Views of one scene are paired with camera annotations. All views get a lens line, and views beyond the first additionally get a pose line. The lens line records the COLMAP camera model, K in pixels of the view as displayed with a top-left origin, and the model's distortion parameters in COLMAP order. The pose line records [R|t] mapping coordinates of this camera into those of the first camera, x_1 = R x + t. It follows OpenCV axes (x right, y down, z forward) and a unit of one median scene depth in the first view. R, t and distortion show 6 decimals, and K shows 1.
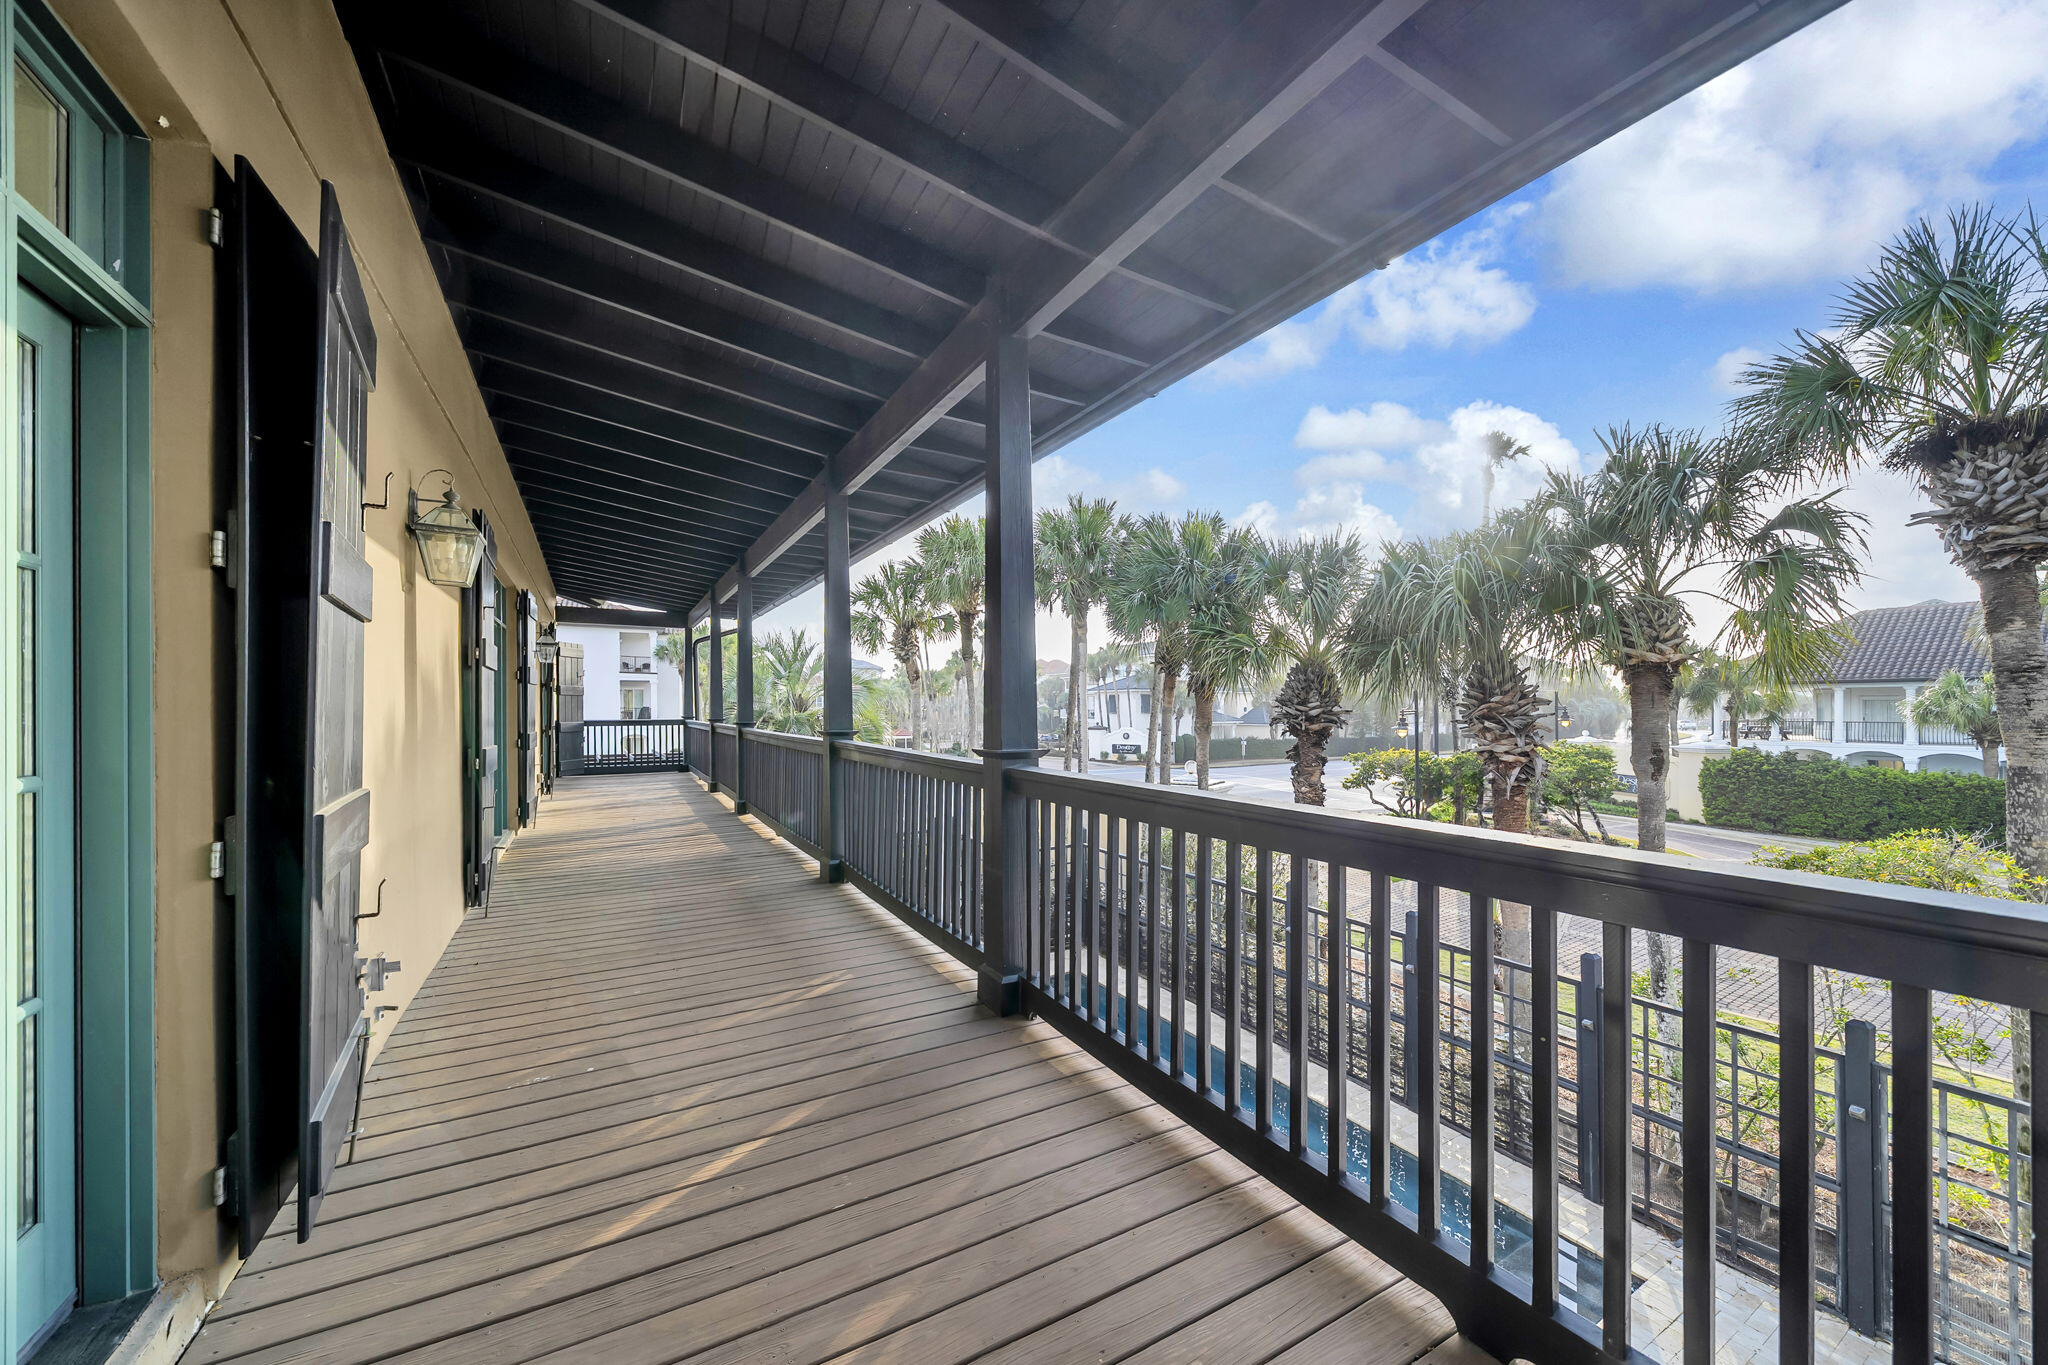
lens RADIAL K [[754.8, 0, 1039.1], [0, 754.8, 702.4], [0, 0, 1]] dist [0.005748, -0.000029]
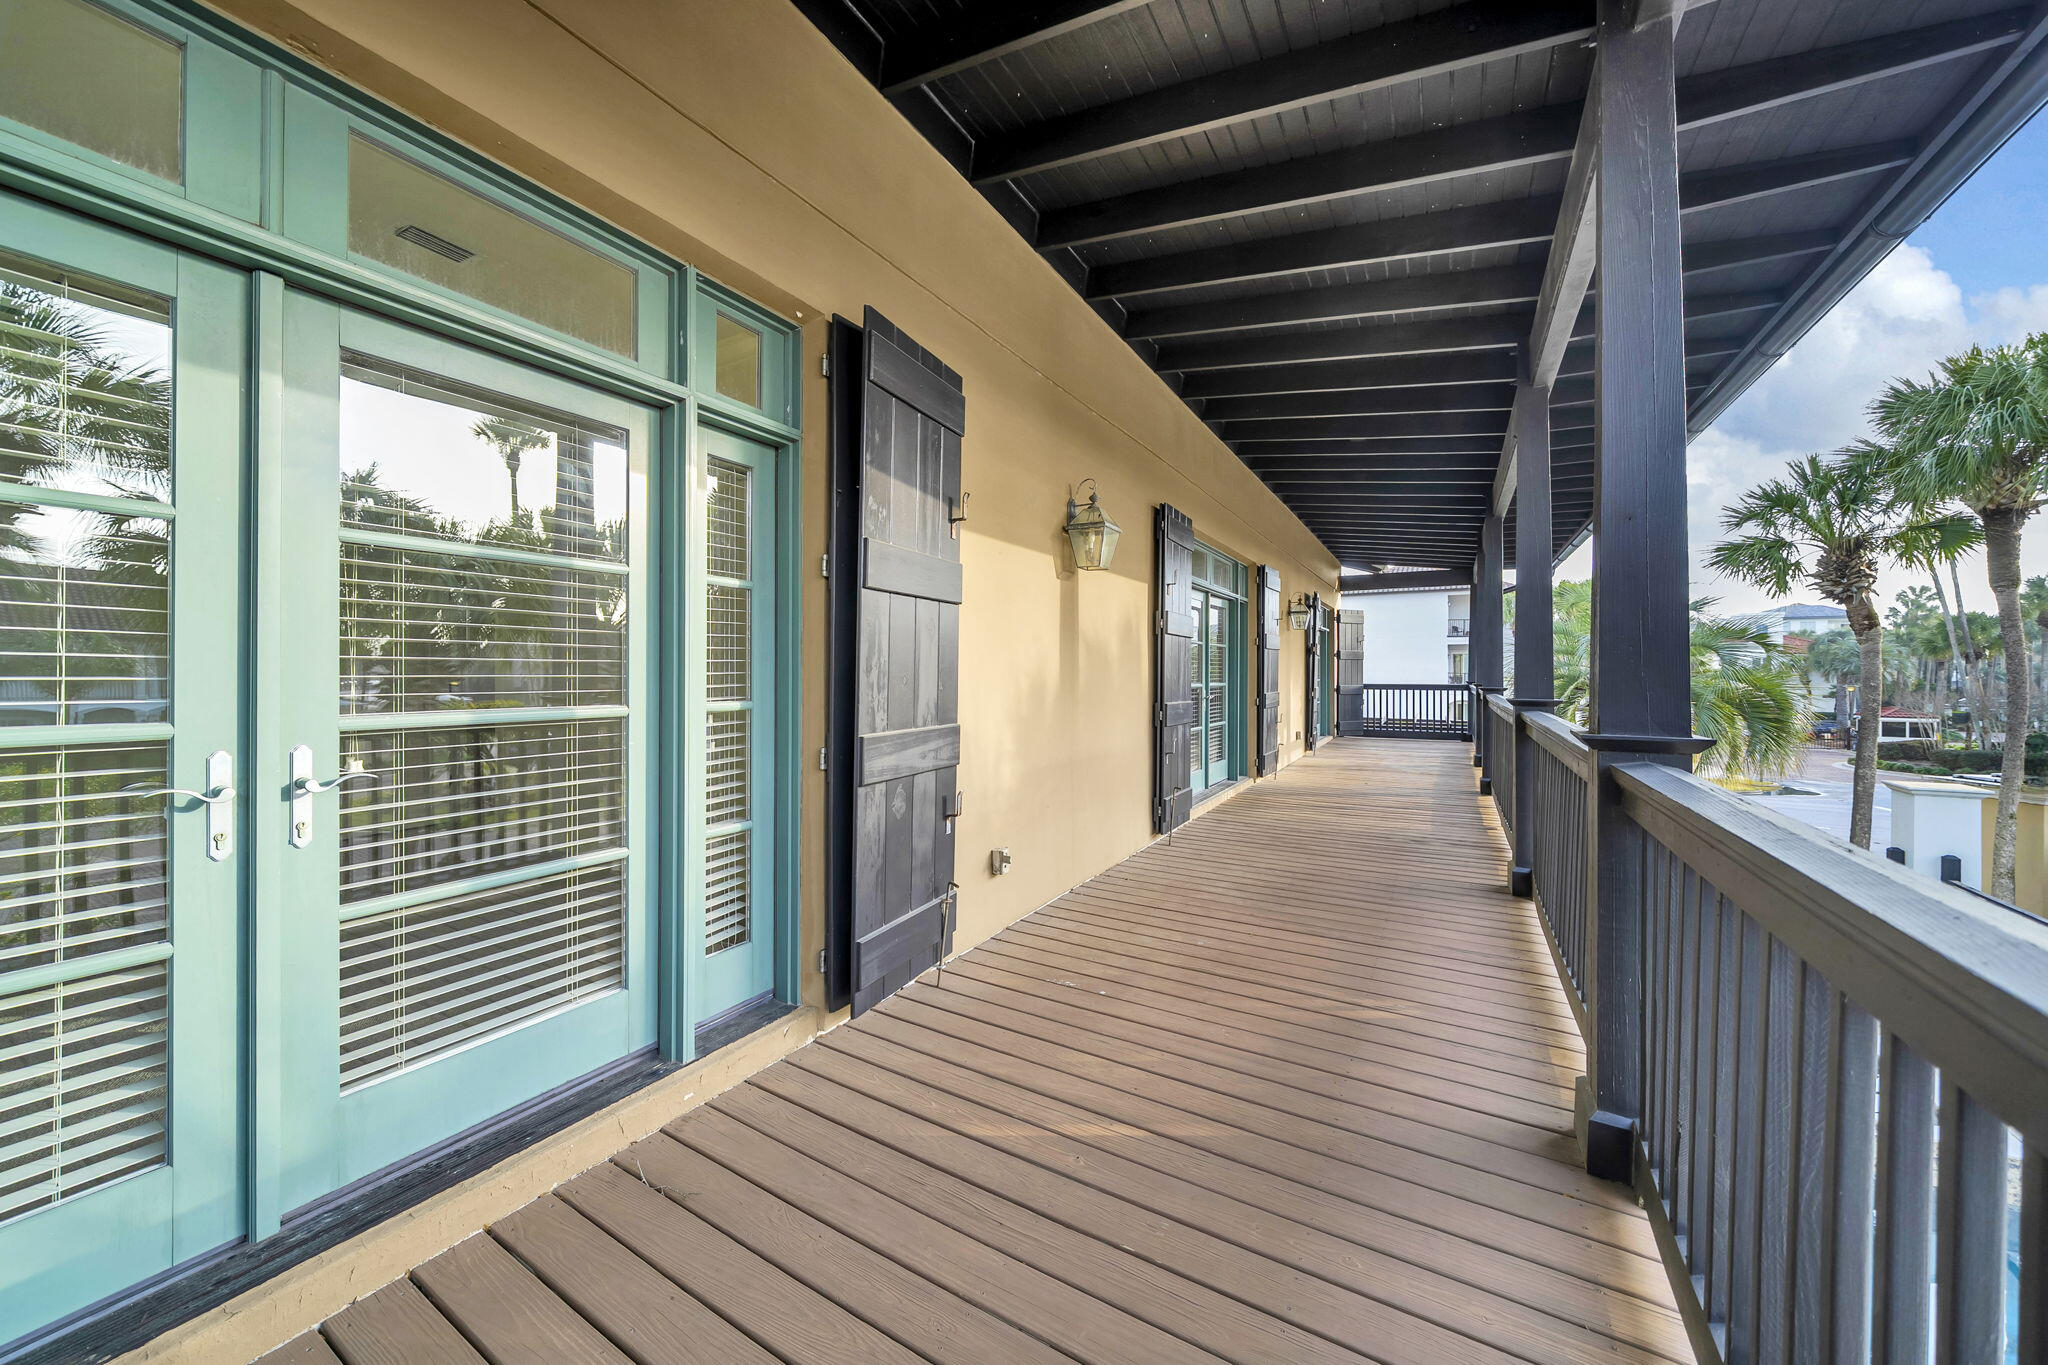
lens RADIAL K [[754.8, 0, 1021.5], [0, 754.8, 672.0], [0, 0, 1]] dist [0.005748, -0.000029]
pose [[0.480882, 0.002842, -0.876781, 0.298777], [0.001994, 0.999989, 0.004336, 0.009785], [0.876783, -0.003834, 0.480871, 0.344348]]
